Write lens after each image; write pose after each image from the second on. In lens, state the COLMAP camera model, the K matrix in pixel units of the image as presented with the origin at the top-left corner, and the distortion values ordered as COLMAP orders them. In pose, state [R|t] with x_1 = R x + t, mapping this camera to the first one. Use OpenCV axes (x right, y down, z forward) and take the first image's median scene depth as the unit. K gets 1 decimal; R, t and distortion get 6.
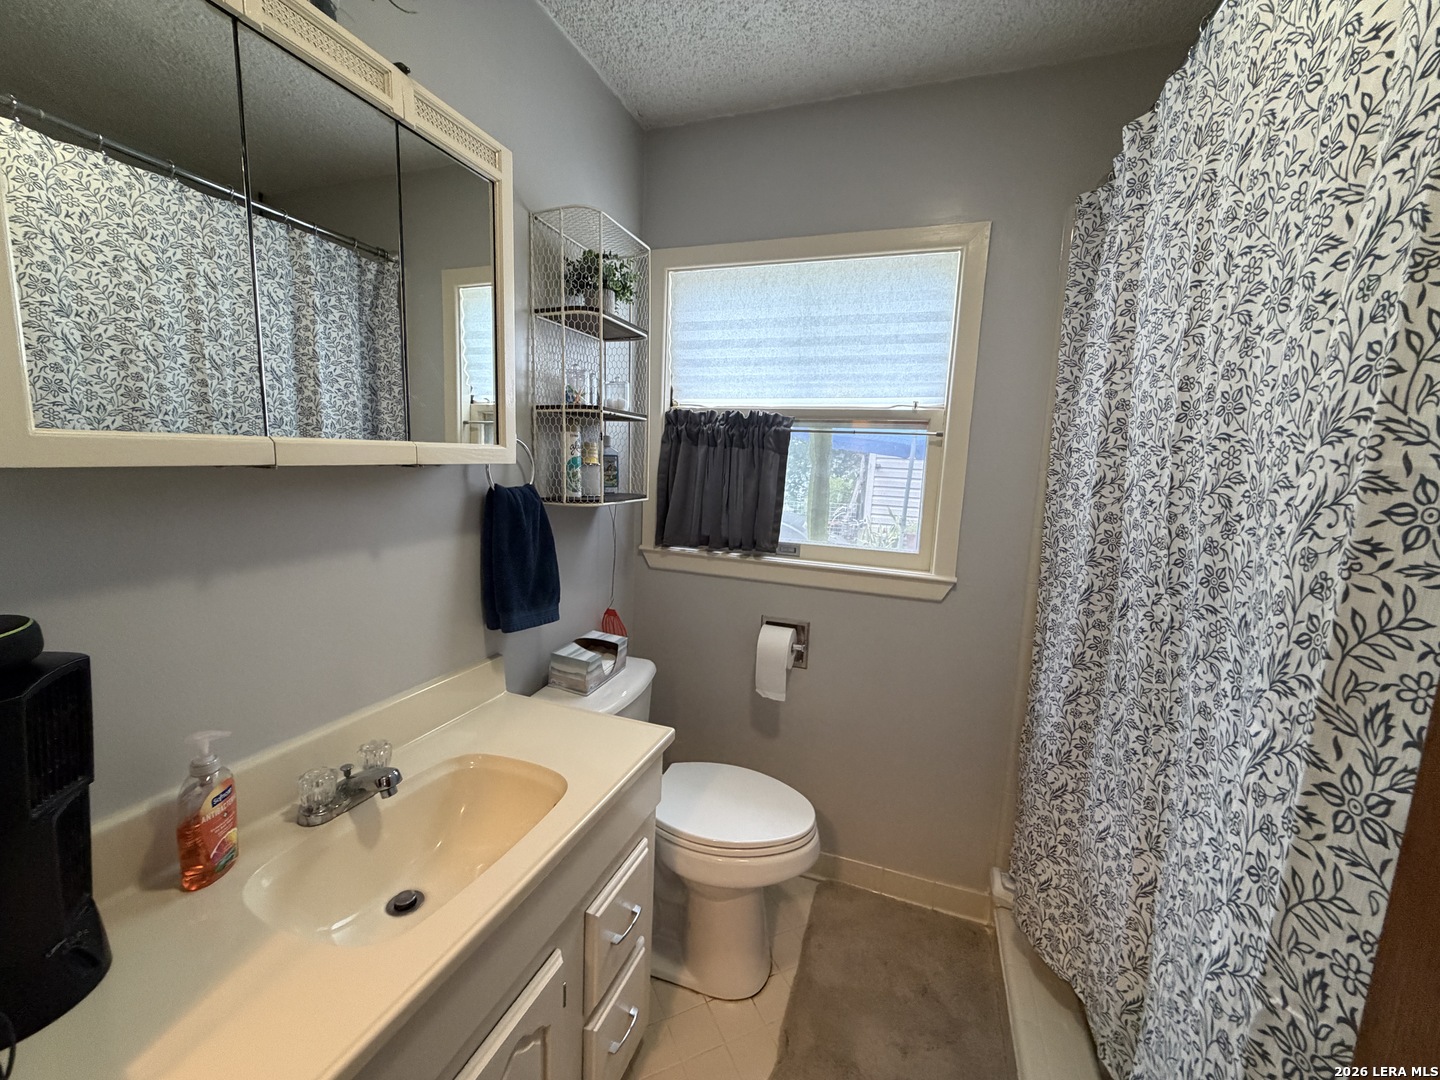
lens RADIAL K [[574.7, 0, 717.1], [0, 574.7, 540.0], [0, 0, 1]] dist [-0.000421, 0.000044]
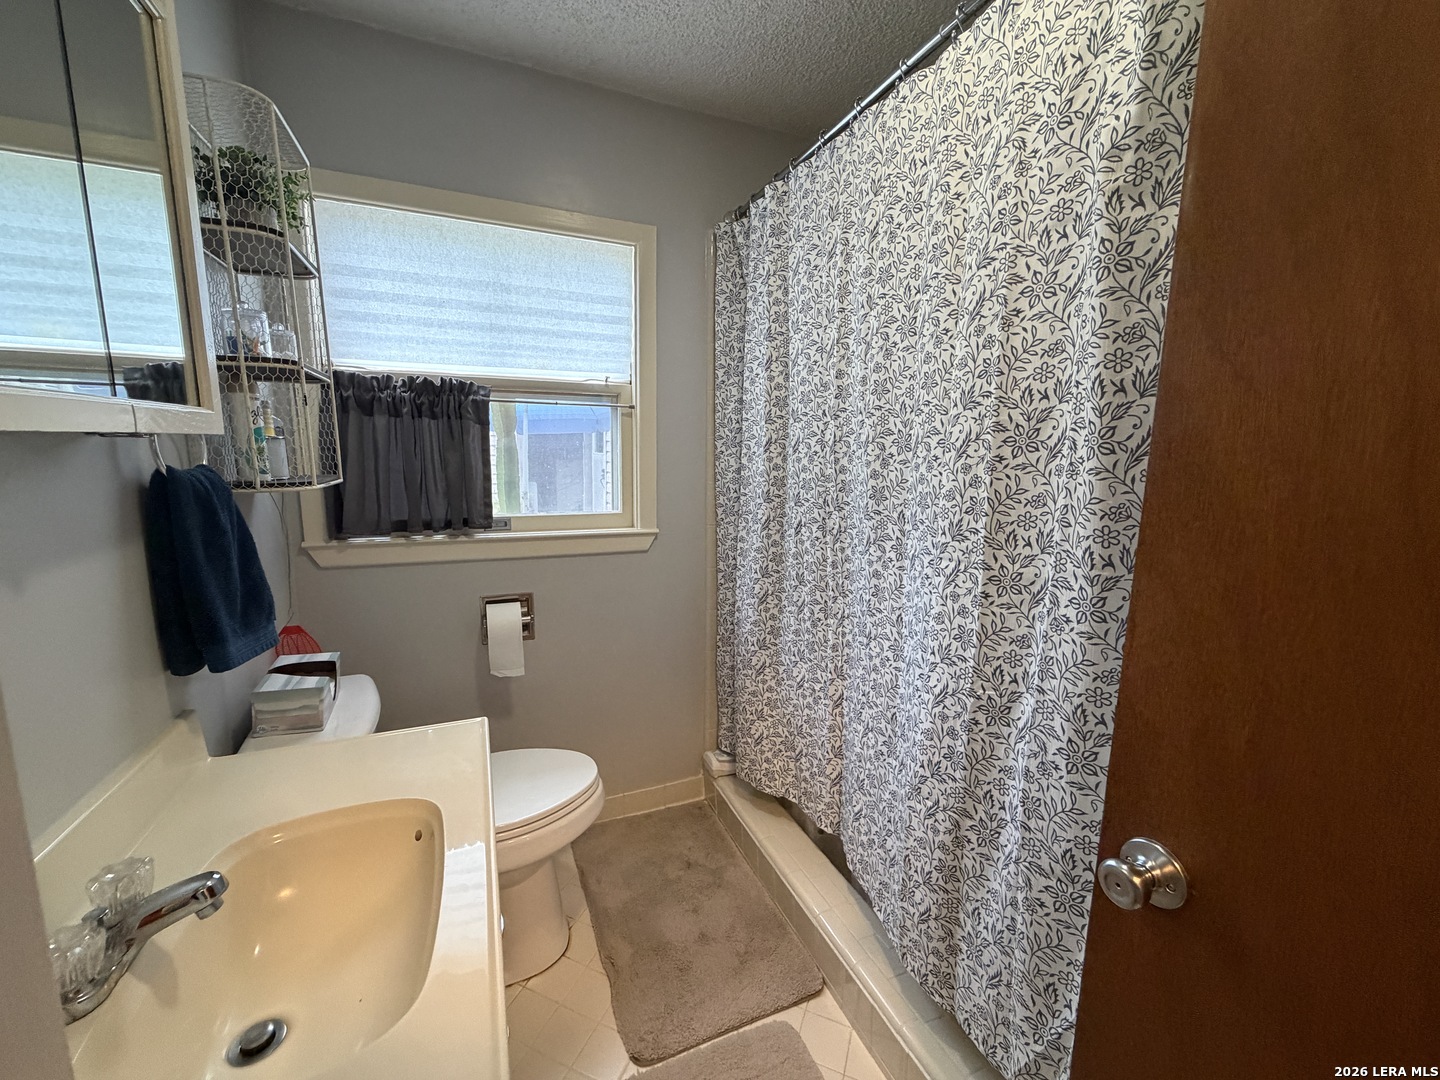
lens RADIAL K [[574.7, 0, 710.7], [0, 574.7, 539.9], [0, 0, 1]] dist [-0.000421, 0.000044]
pose [[0.736894, -0.135778, 0.662232, -0.366557], [0.110900, 0.990630, 0.079707, 0.007858], [-0.666849, 0.014705, 0.745048, 0.051404]]
